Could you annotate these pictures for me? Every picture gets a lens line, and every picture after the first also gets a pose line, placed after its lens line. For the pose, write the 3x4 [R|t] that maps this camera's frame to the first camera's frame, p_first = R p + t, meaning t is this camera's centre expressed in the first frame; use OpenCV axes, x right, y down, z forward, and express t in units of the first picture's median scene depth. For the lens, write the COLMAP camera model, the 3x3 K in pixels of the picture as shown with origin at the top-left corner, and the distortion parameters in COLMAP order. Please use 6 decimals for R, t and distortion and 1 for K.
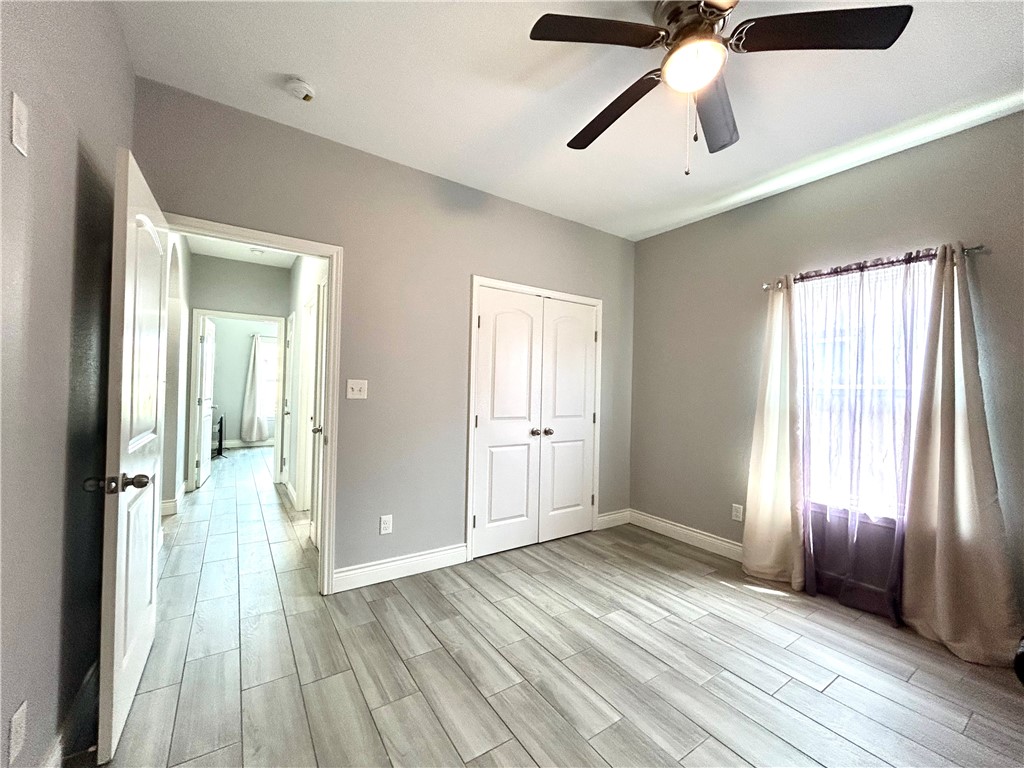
lens RADIAL K [[413.7, 0, 516.9], [0, 413.7, 389.9], [0, 0, 1]] dist [-0.001566, 0.000853]
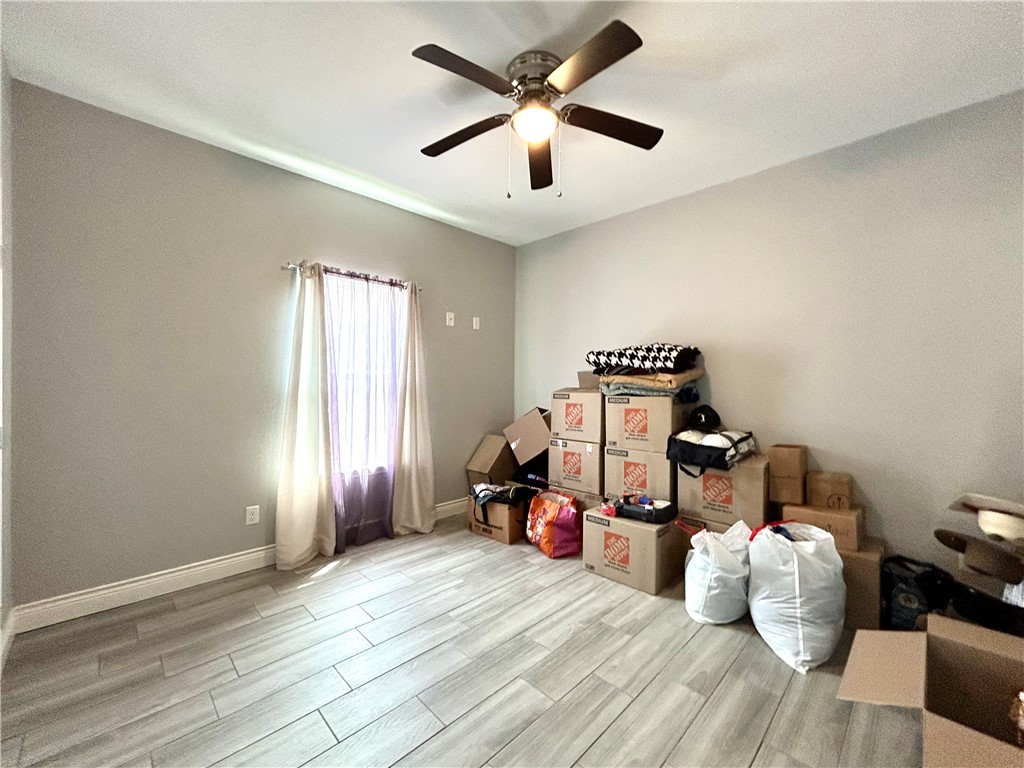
lens RADIAL K [[413.7, 0, 508.5], [0, 413.7, 383.7], [0, 0, 1]] dist [-0.001566, 0.000853]
pose [[-0.176280, -0.032301, 0.983810, -0.482433], [-0.013205, 0.999449, 0.030448, -0.014040], [-0.984252, -0.007624, -0.176609, 0.744508]]
